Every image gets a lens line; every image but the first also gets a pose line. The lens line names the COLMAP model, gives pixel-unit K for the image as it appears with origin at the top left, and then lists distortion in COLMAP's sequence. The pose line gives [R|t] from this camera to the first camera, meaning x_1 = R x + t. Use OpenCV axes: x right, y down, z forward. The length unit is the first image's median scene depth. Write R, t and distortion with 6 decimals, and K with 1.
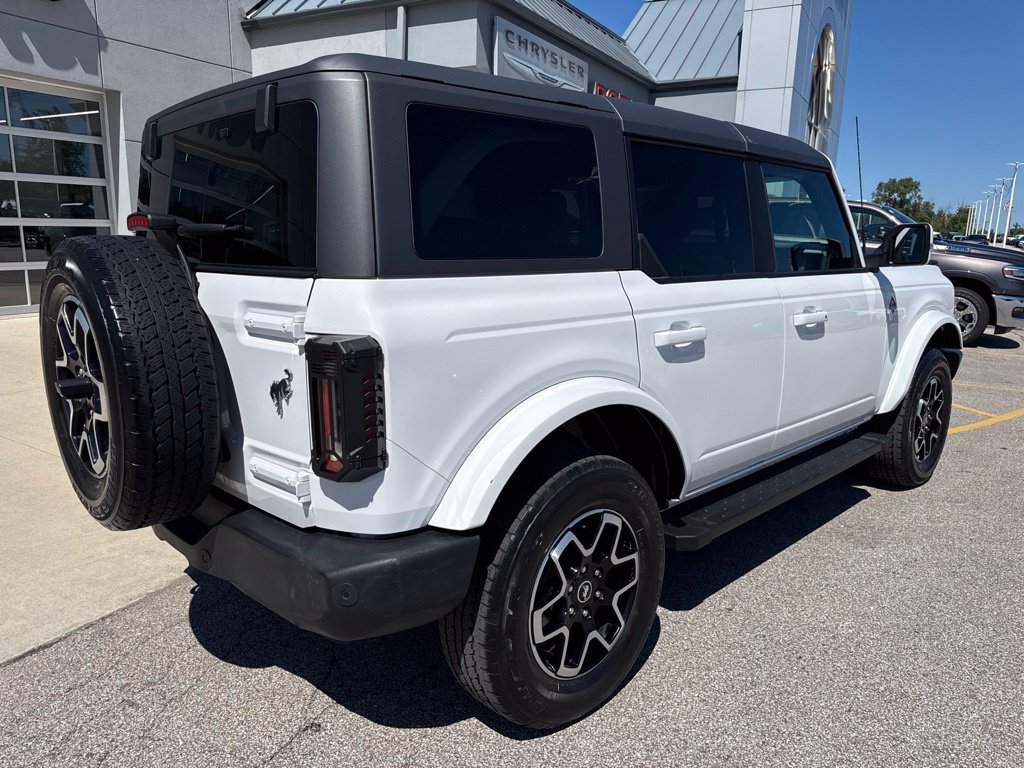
lens RADIAL K [[731.8, 0, 515.9], [0, 731.8, 381.7], [0, 0, 1]] dist [0.019875, -0.020042]
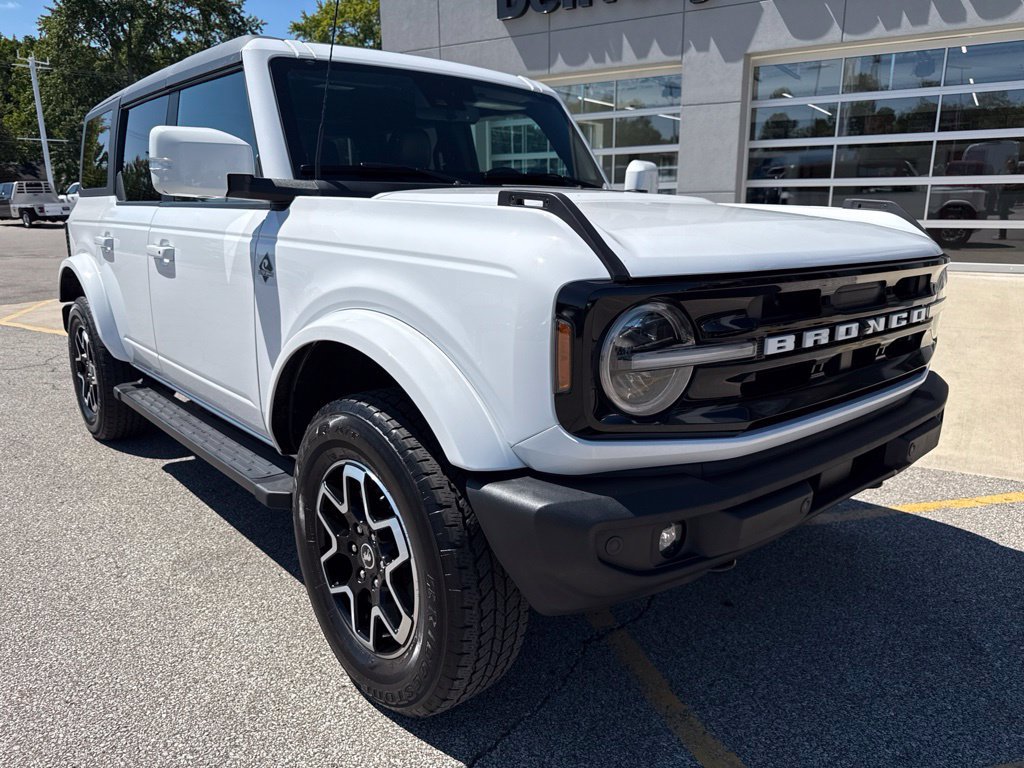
lens RADIAL K [[731.8, 0, 511.9], [0, 731.8, 382.6], [0, 0, 1]] dist [0.019875, -0.020042]
pose [[-0.028635, 0.233003, -0.972054, 0.452217], [-0.197370, 0.951990, 0.234008, -0.079225], [0.979911, 0.198555, 0.018728, 0.493993]]
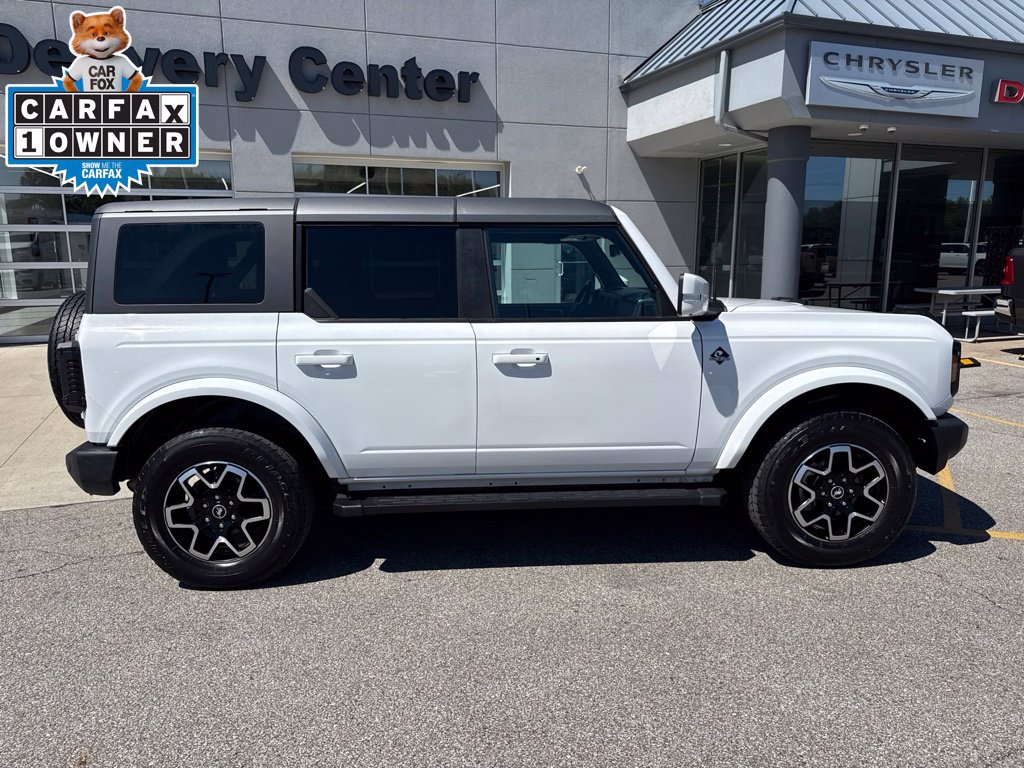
lens RADIAL K [[731.8, 0, 512.0], [0, 731.8, 395.3], [0, 0, 1]] dist [0.019875, -0.020042]
pose [[0.751466, 0.103377, -0.651622, 0.387029], [-0.113814, 0.993154, 0.026307, -0.019688], [0.649881, 0.054395, 0.758087, 0.044585]]
